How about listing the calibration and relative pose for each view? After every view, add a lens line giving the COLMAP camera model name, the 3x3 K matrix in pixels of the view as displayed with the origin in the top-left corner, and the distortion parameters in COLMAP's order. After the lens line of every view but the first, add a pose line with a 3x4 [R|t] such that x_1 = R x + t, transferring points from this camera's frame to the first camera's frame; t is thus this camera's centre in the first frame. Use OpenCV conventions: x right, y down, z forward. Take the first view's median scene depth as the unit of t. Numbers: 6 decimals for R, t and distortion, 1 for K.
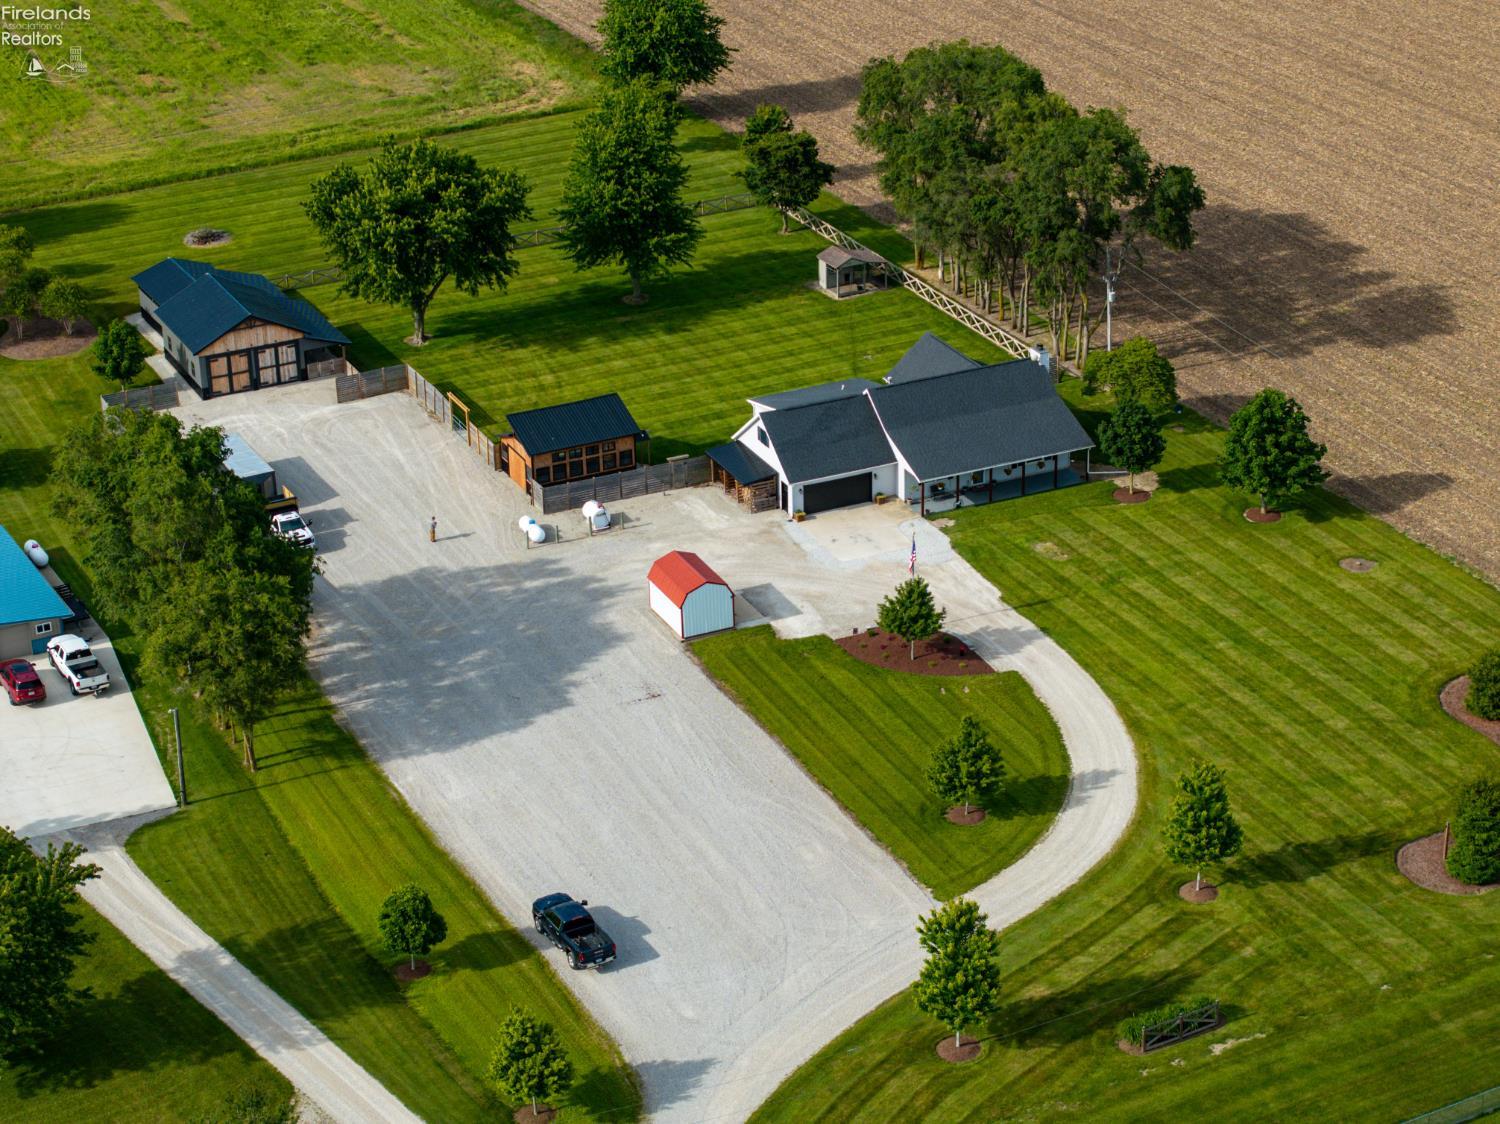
lens RADIAL K [[3019.0, 0, 750.0], [0, 3019.0, 562.0], [0, 0, 1]] dist [-0.210585, 1.541586]
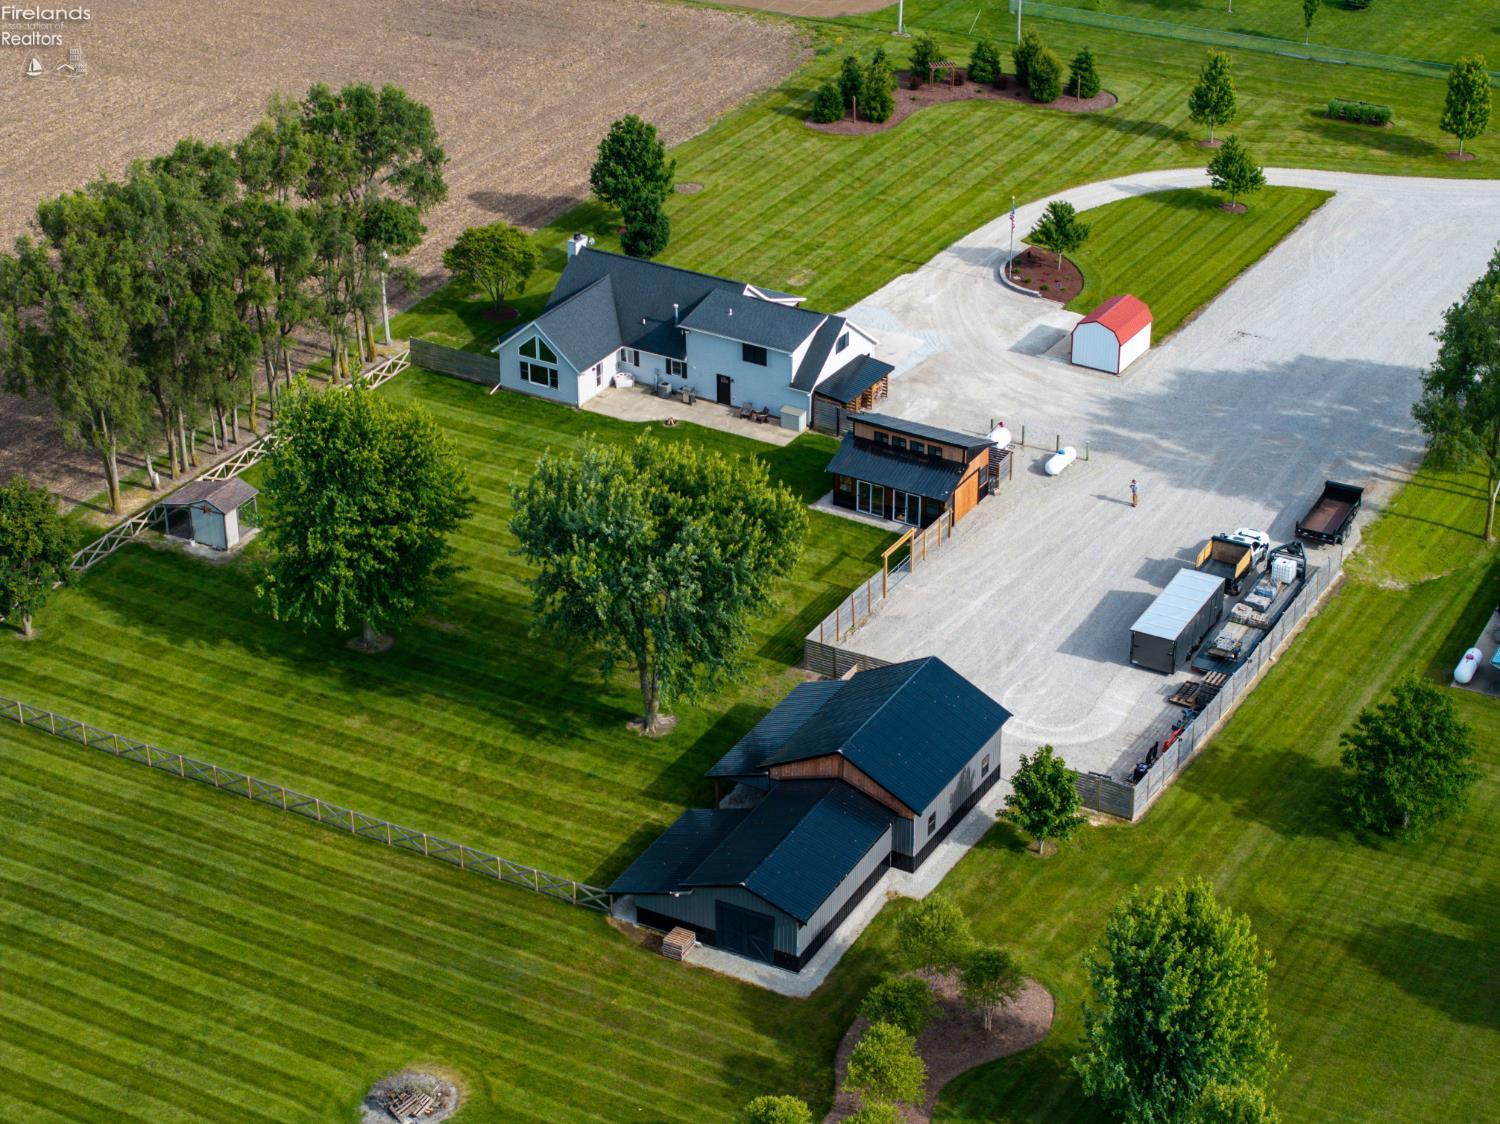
lens RADIAL K [[3019.0, 0, 750.0], [0, 3019.0, 562.0], [0, 0, 1]] dist [-0.210585, 1.541586]
pose [[-0.561139, -0.376959, 0.736902, -0.653296], [0.360656, 0.689973, 0.627587, -0.555410], [-0.745017, 0.617932, -0.251218, 1.196538]]
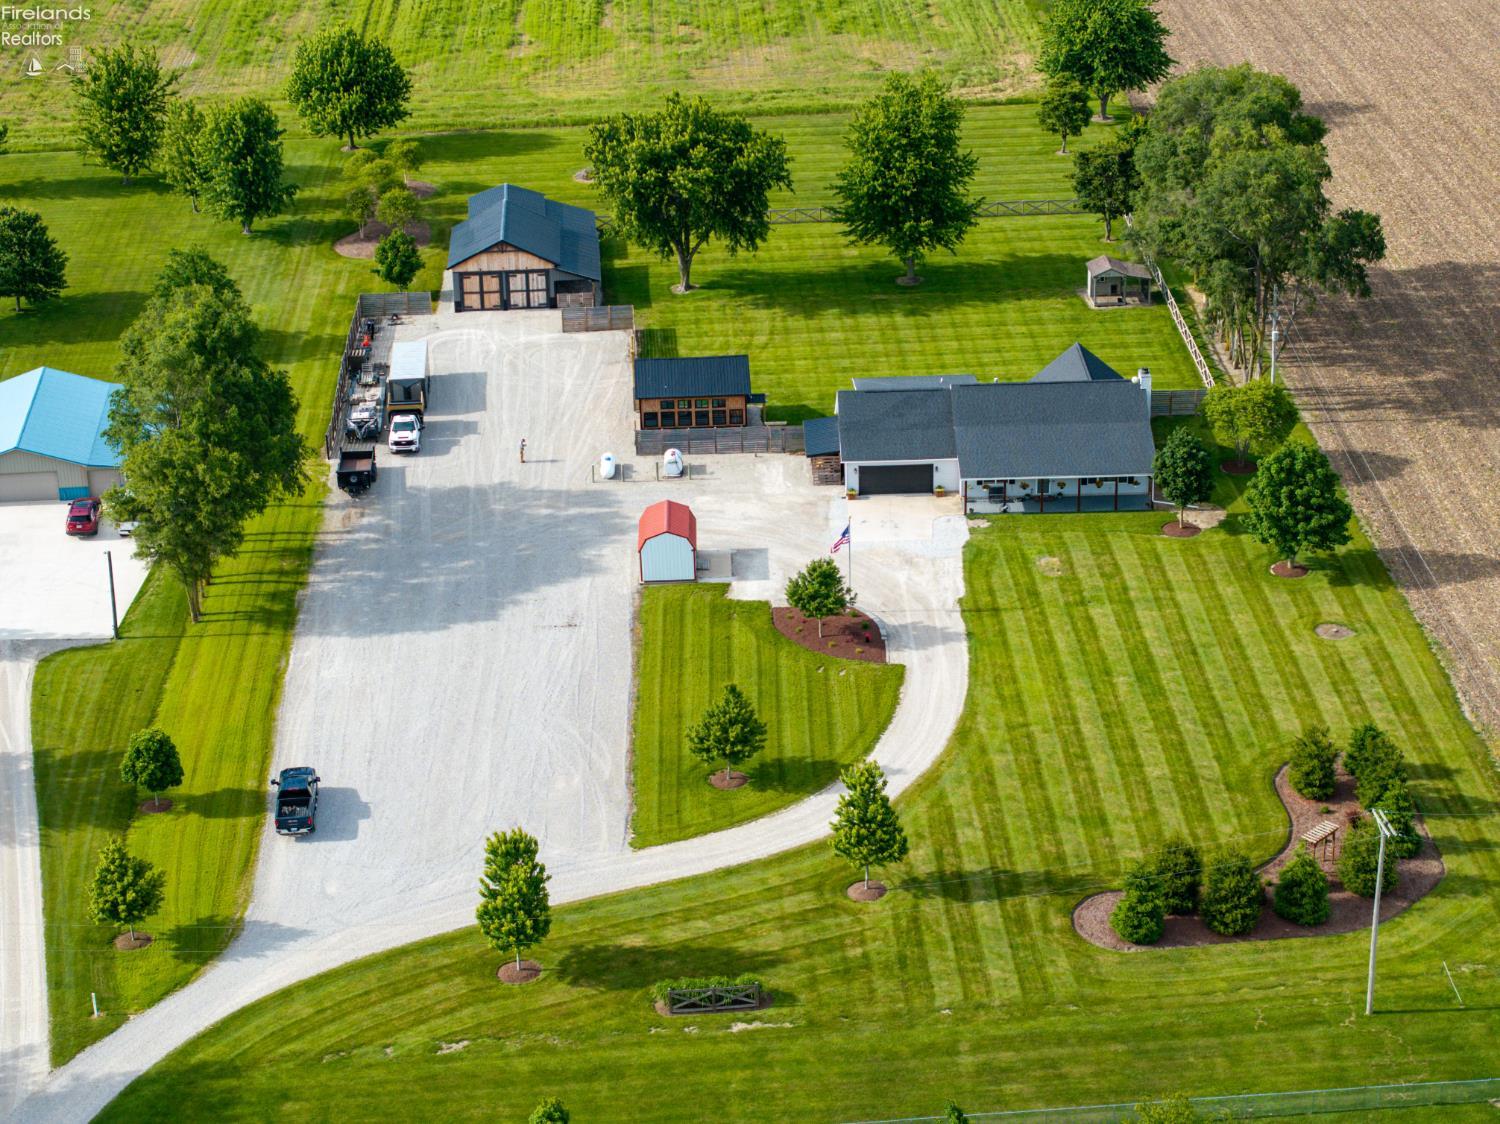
lens RADIAL K [[3019.0, 0, 750.0], [0, 3019.0, 562.0], [0, 0, 1]] dist [-0.210585, 1.541586]
pose [[0.916925, 0.168296, -0.361836, 0.327475], [-0.168011, 0.985249, 0.032500, -0.018283], [0.361969, 0.030993, 0.931675, 0.025954]]
